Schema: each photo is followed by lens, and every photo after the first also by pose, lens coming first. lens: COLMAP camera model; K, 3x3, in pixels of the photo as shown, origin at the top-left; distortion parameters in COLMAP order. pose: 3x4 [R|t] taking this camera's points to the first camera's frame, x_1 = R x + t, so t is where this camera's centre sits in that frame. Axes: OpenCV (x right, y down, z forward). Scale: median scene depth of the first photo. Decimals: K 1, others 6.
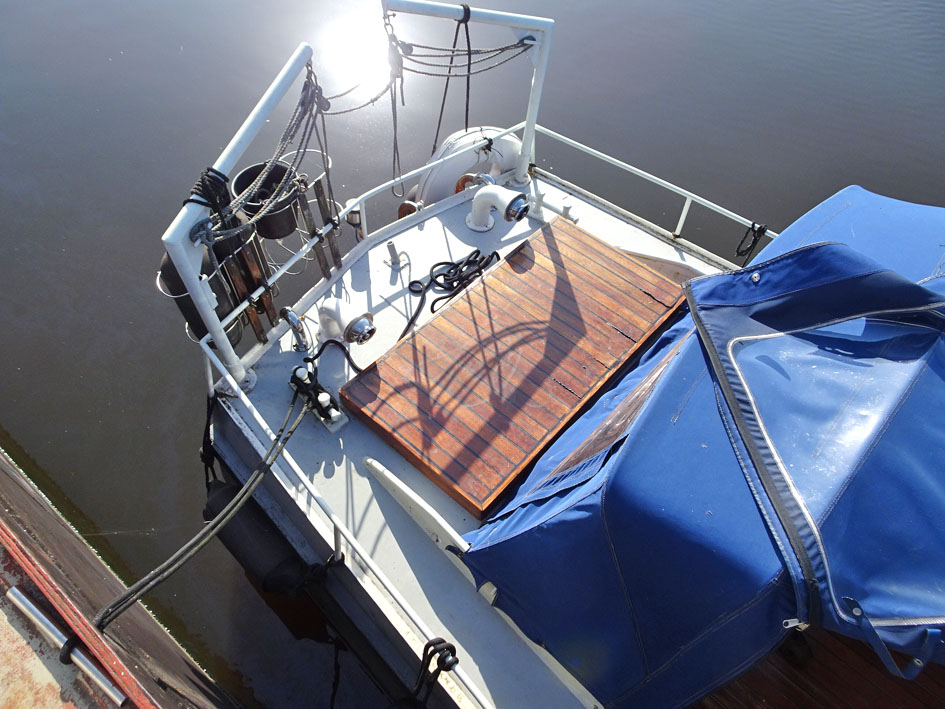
lens RADIAL K [[704.9, 0, 472.5], [0, 704.9, 354.5], [0, 0, 1]] dist [0.039240, -0.002980]
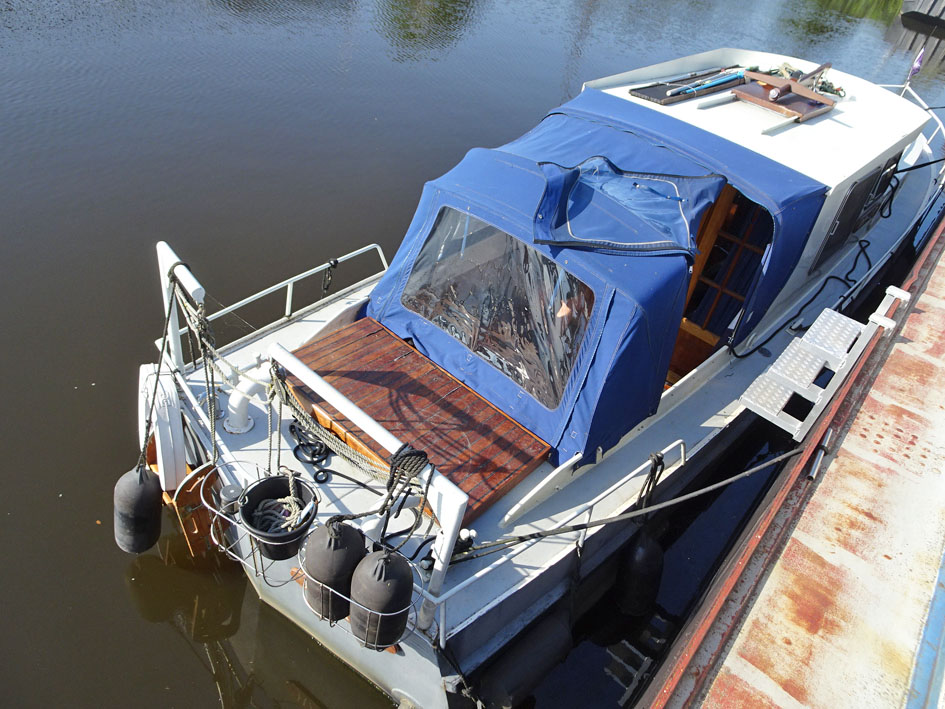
lens RADIAL K [[704.9, 0, 472.5], [0, 704.9, 354.5], [0, 0, 1]] dist [0.039240, -0.002980]
pose [[-0.015737, -0.632453, 0.774439, -0.904479], [0.668660, 0.569205, 0.478435, -0.637530], [-0.743402, 0.525365, 0.413938, 0.358045]]
